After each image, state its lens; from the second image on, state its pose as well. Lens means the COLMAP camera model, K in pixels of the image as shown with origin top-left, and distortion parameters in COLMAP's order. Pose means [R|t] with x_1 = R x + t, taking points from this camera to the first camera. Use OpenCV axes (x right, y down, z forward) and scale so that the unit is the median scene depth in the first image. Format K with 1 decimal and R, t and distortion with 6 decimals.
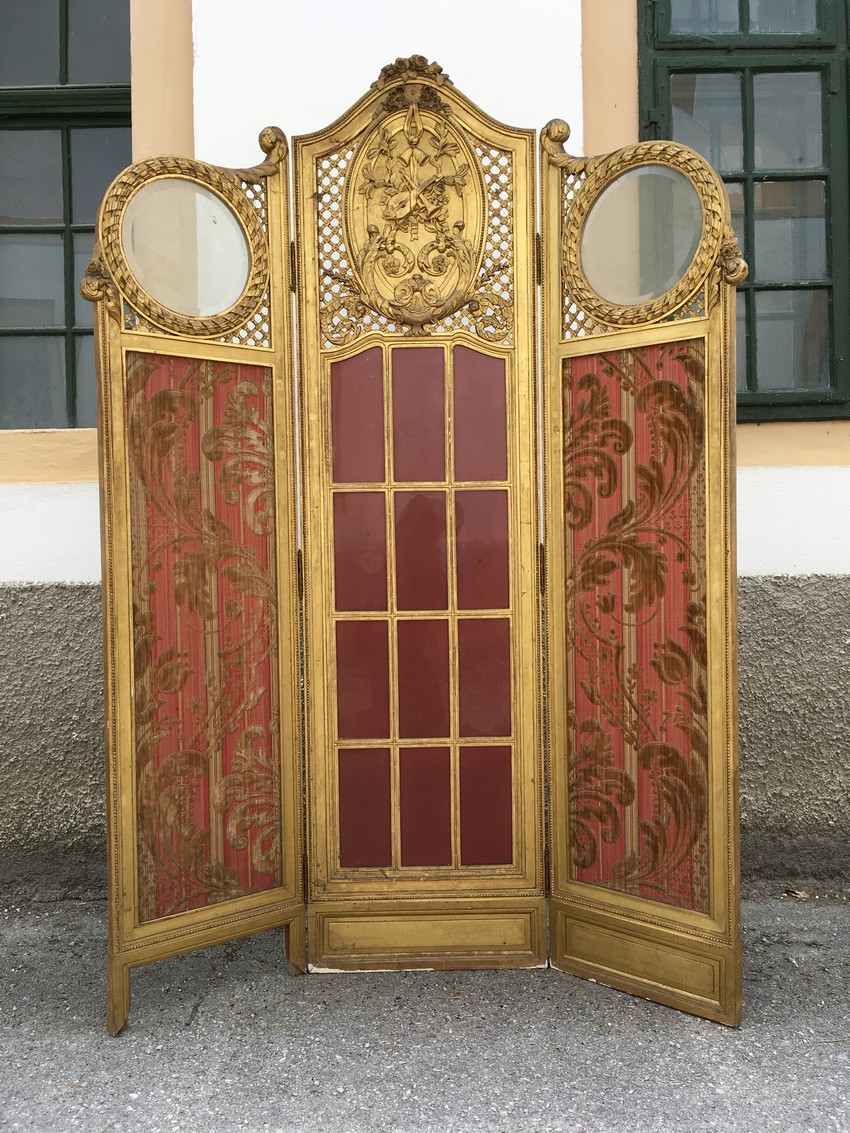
lens RADIAL K [[982.3, 0, 425.0], [0, 982.3, 566.5], [0, 0, 1]] dist [0.008116, 0.008030]
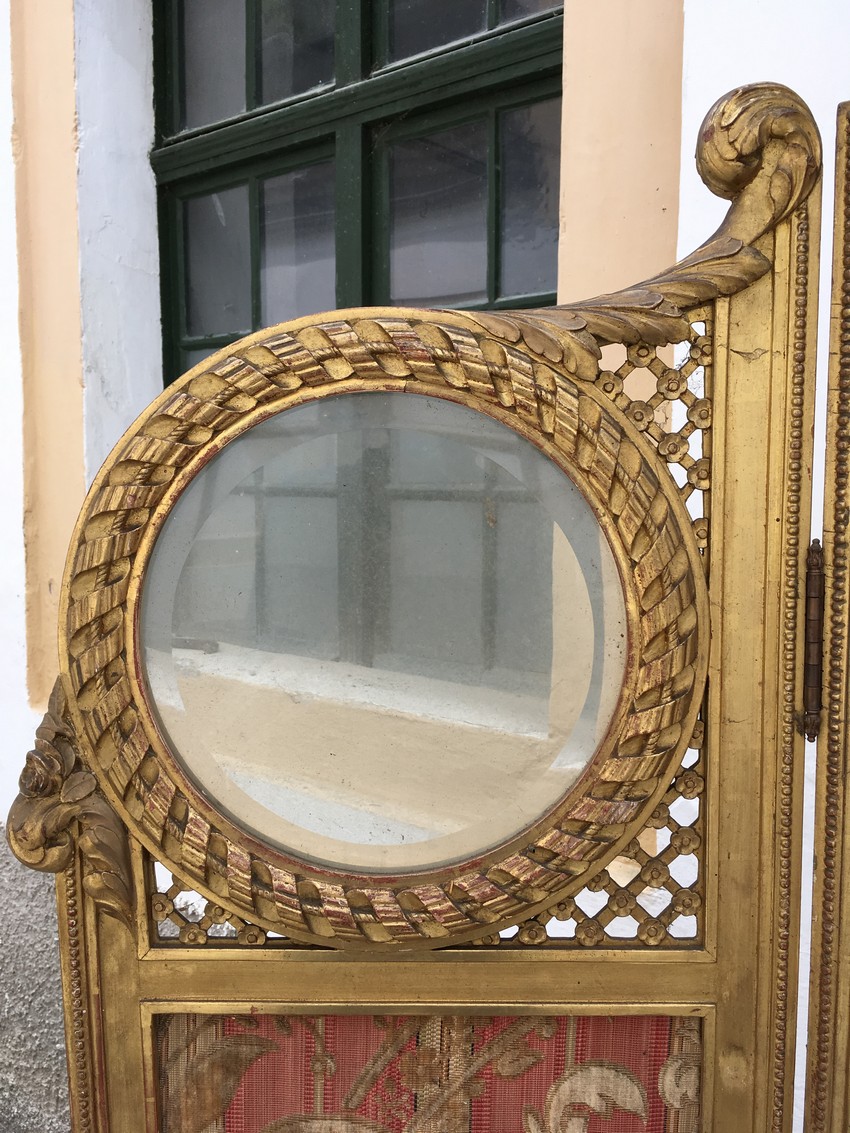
lens RADIAL K [[982.3, 0, 425.0], [0, 982.3, 566.5], [0, 0, 1]] dist [0.008116, 0.008030]
pose [[0.776437, 0.078381, -0.625301, -0.055261], [-0.014329, 0.994174, 0.106826, -0.355479], [0.630032, -0.073984, 0.773037, 0.755123]]
